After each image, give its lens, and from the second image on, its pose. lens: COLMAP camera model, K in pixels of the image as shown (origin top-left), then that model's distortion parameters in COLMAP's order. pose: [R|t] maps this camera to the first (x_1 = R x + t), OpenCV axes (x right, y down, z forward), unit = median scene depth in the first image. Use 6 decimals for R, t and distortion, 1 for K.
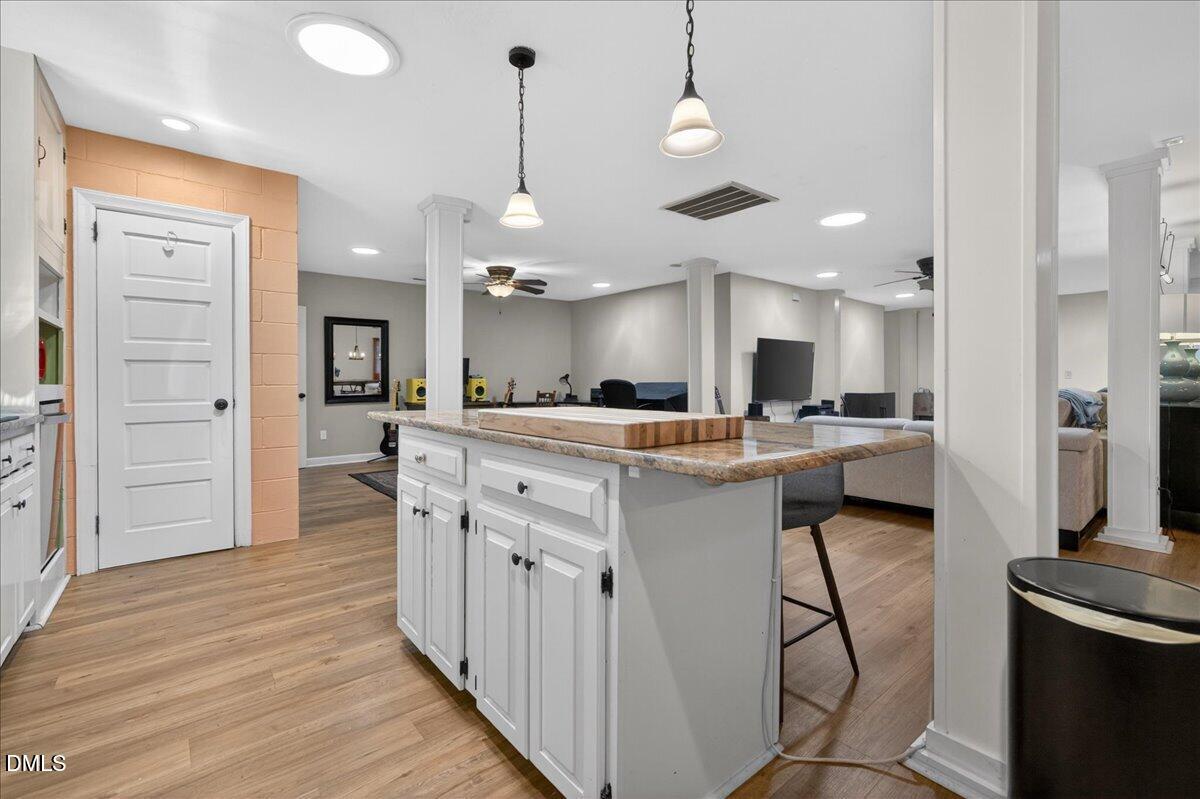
lens RADIAL K [[520.3, 0, 591.1], [0, 520.3, 385.5], [0, 0, 1]] dist [-0.001619, -0.000169]
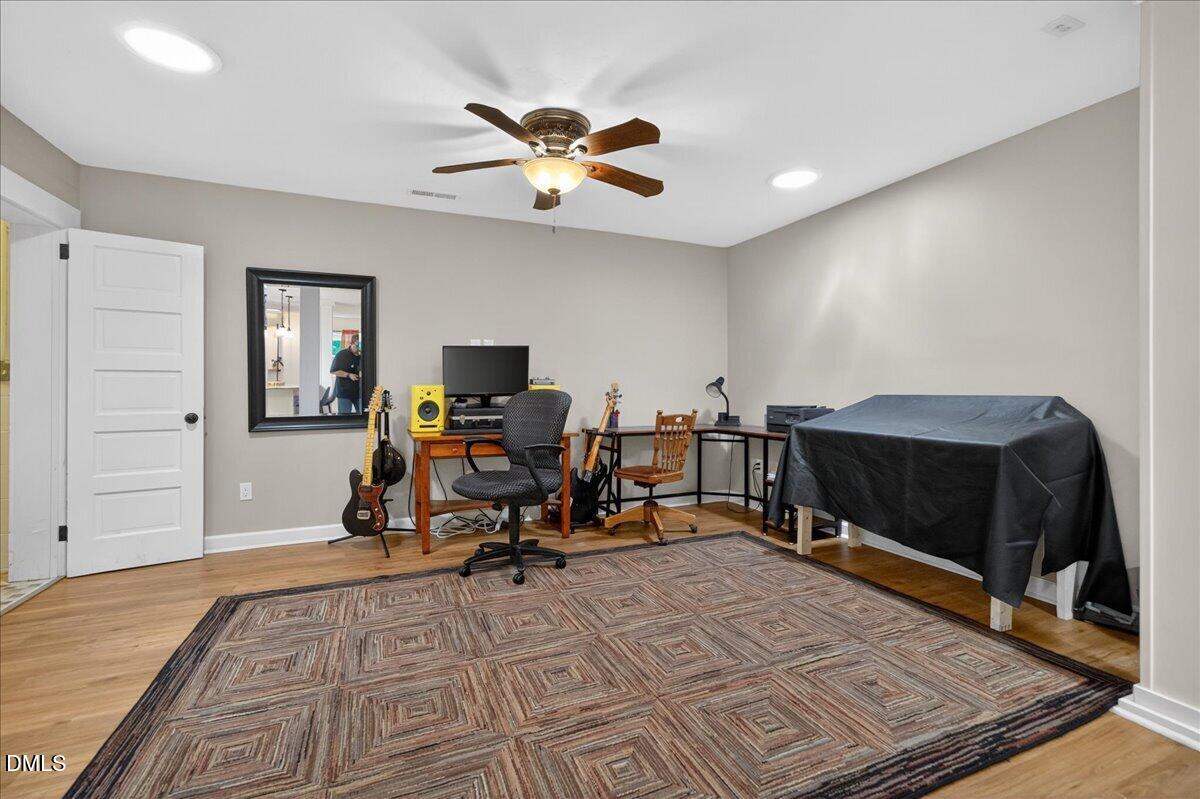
lens RADIAL K [[520.3, 0, 591.1], [0, 520.3, 385.5], [0, 0, 1]] dist [-0.001619, -0.000169]
pose [[0.956154, 0.003918, -0.292838, -0.018615], [-0.006753, 0.999940, -0.008671, -0.008867], [0.292786, 0.010268, 0.956123, 0.506769]]
